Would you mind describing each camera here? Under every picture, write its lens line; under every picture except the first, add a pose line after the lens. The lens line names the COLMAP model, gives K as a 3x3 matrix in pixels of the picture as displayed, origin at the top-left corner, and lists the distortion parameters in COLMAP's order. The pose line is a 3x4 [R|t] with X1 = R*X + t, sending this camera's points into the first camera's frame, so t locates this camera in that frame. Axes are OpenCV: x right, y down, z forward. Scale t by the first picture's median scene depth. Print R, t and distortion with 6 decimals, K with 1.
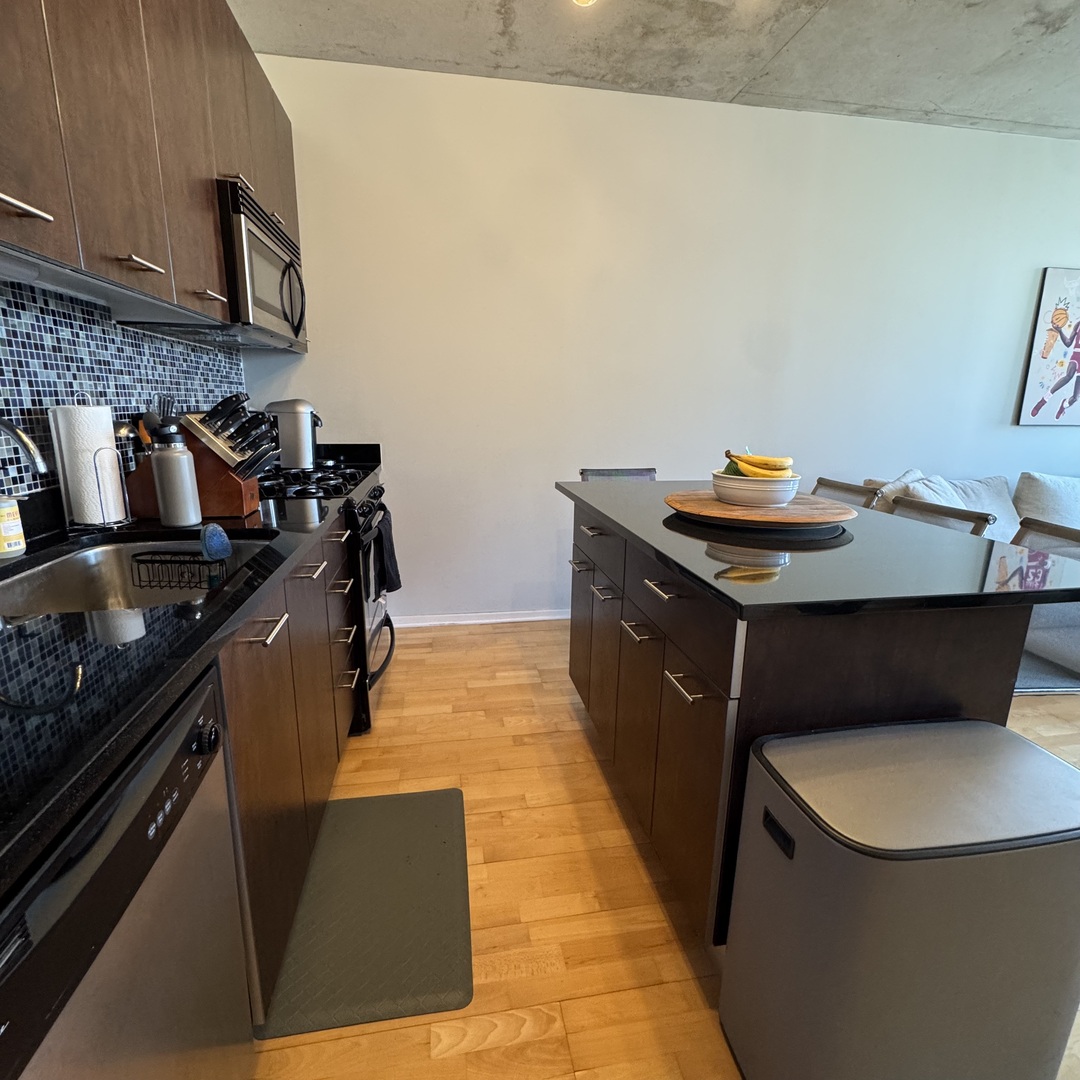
lens RADIAL K [[572.6, 0, 540.4], [0, 572.6, 538.8], [0, 0, 1]] dist [-0.002484, -0.001050]
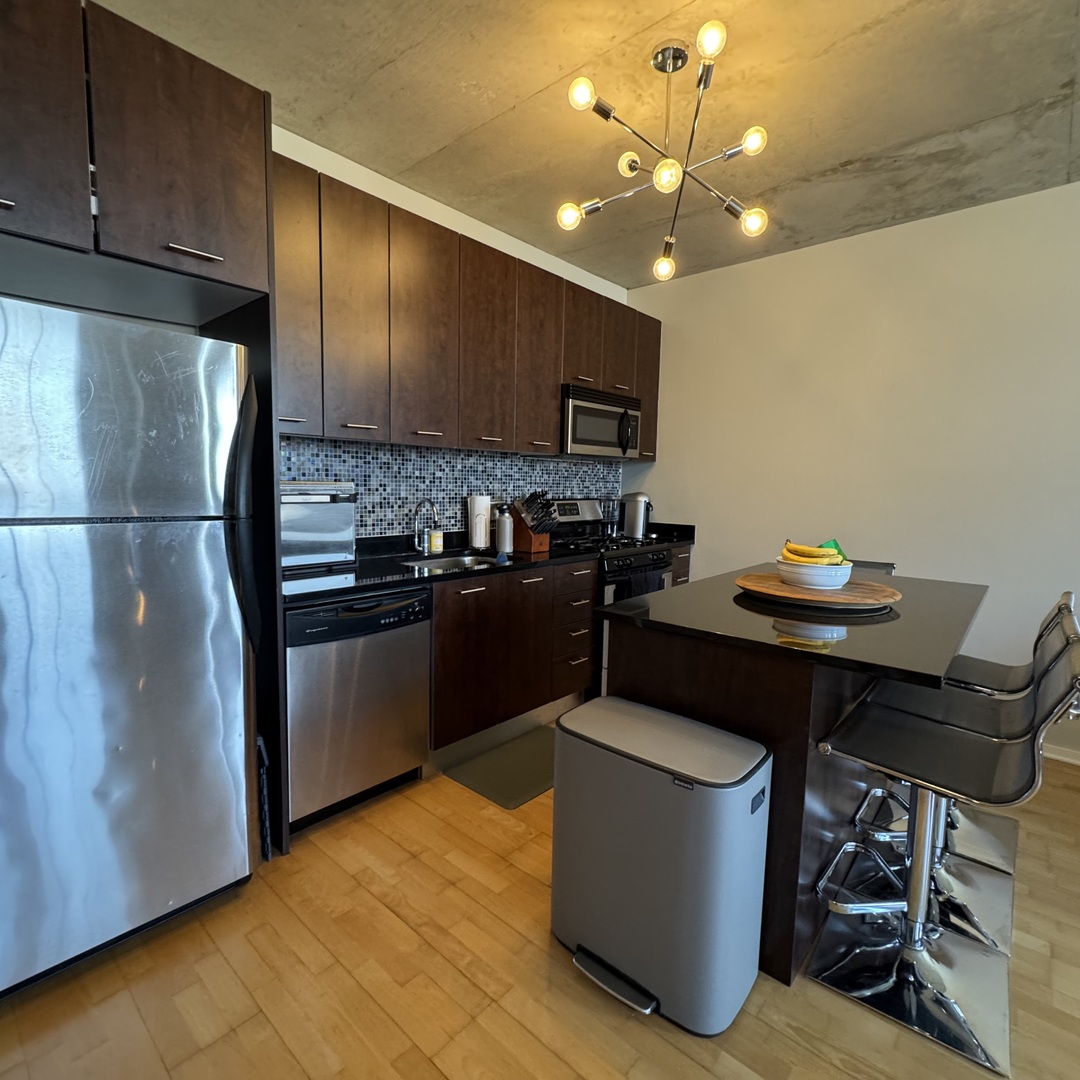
lens RADIAL K [[573.7, 0, 542.3], [0, 573.7, 543.3], [0, 0, 1]] dist [-0.001988, -0.000847]
pose [[0.626663, 0.082478, -0.774914, 0.594254], [-0.191384, 0.980218, -0.050440, 0.012100], [0.755424, 0.179915, 0.630051, -0.119684]]
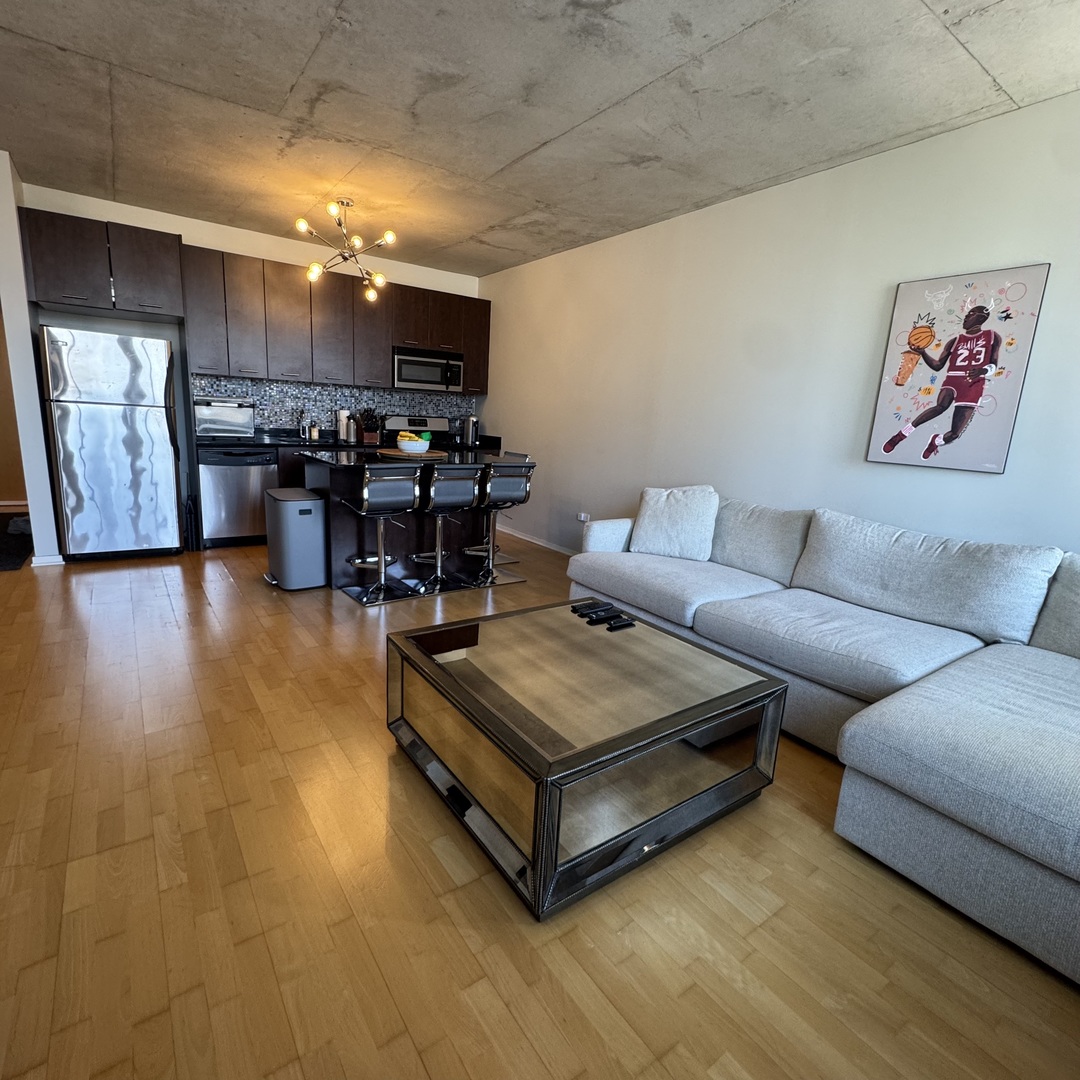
lens RADIAL K [[572.6, 0, 540.4], [0, 572.6, 538.8], [0, 0, 1]] dist [-0.002484, -0.001050]
pose [[0.437992, 0.203685, -0.875600, 1.850322], [-0.256667, 0.961786, 0.095344, -0.050099], [0.861560, 0.182978, 0.473533, 0.222836]]
